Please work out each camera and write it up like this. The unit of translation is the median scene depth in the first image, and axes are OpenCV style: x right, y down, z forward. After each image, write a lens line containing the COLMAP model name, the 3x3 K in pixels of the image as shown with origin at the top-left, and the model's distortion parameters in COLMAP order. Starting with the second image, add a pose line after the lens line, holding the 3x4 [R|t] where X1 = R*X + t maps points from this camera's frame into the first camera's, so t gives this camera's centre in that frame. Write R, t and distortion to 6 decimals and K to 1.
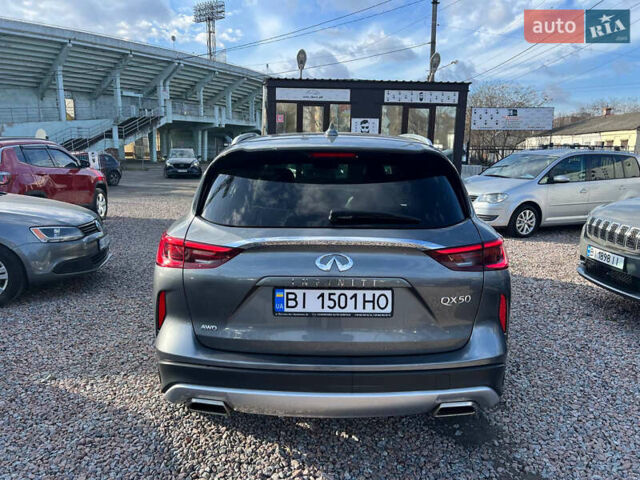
lens RADIAL K [[498.3, 0, 320.0], [0, 498.3, 240.0], [0, 0, 1]] dist [0.053086, -0.066323]
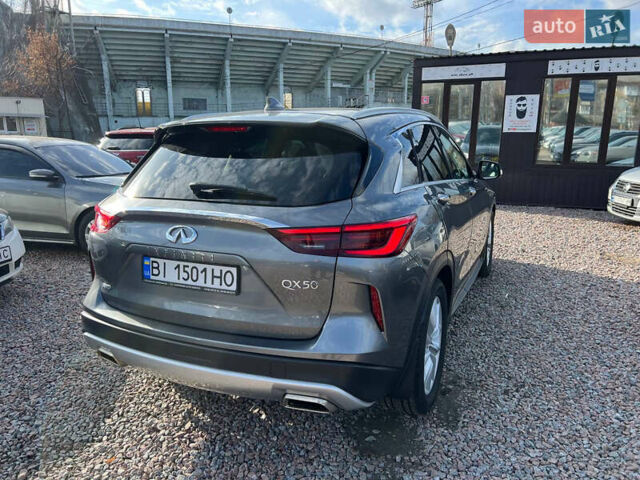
lens RADIAL K [[498.3, 0, 320.0], [0, 498.3, 240.0], [0, 0, 1]] dist [0.053086, -0.066323]
pose [[0.909215, 0.068036, -0.410731, 0.521097], [-0.057823, 0.997631, 0.037254, 0.001292], [0.412293, -0.010122, 0.910995, 0.141464]]
